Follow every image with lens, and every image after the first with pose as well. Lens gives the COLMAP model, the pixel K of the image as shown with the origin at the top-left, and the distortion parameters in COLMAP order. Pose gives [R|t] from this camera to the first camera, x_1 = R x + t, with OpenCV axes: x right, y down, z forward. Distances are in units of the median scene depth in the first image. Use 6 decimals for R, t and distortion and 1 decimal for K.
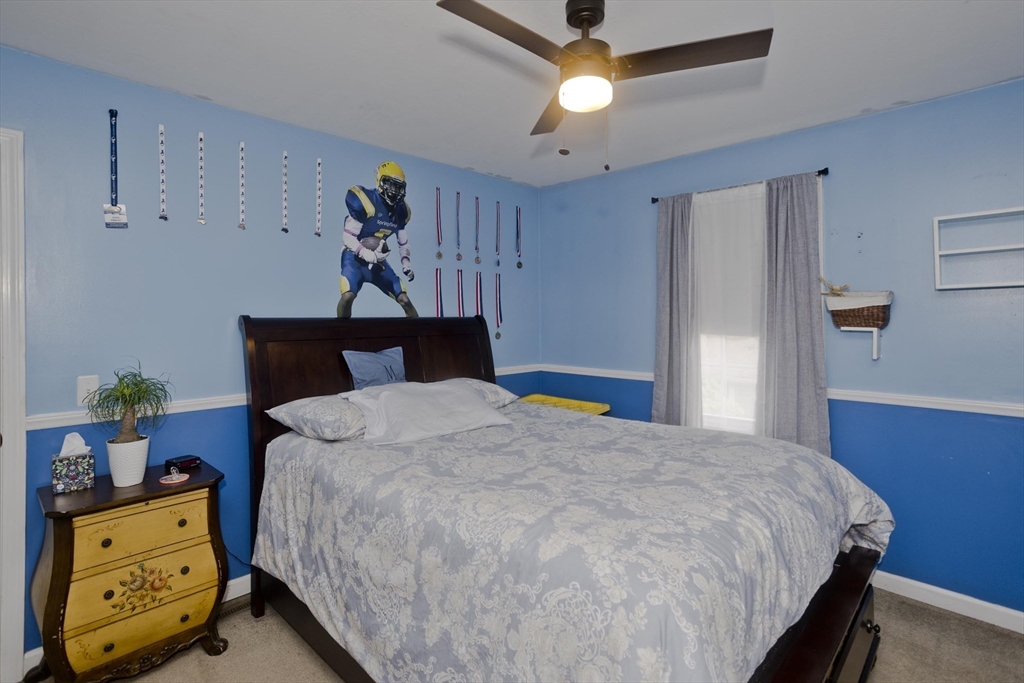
lens RADIAL K [[502.6, 0, 511.9], [0, 502.6, 335.3], [0, 0, 1]] dist [-0.044379, 0.032679]
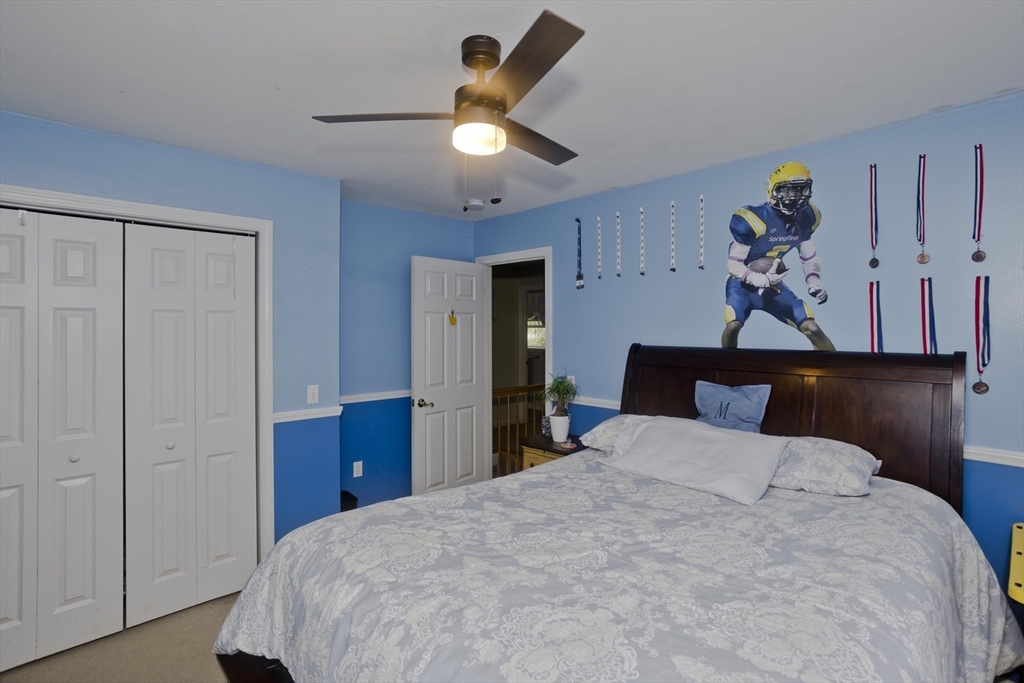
lens RADIAL K [[502.6, 0, 511.9], [0, 502.6, 335.3], [0, 0, 1]] dist [-0.044379, 0.032679]
pose [[-0.041138, 0.014011, -0.999055, 0.622633], [-0.042065, 0.998991, 0.015742, -0.055479], [0.998268, 0.042673, -0.040507, 0.600002]]
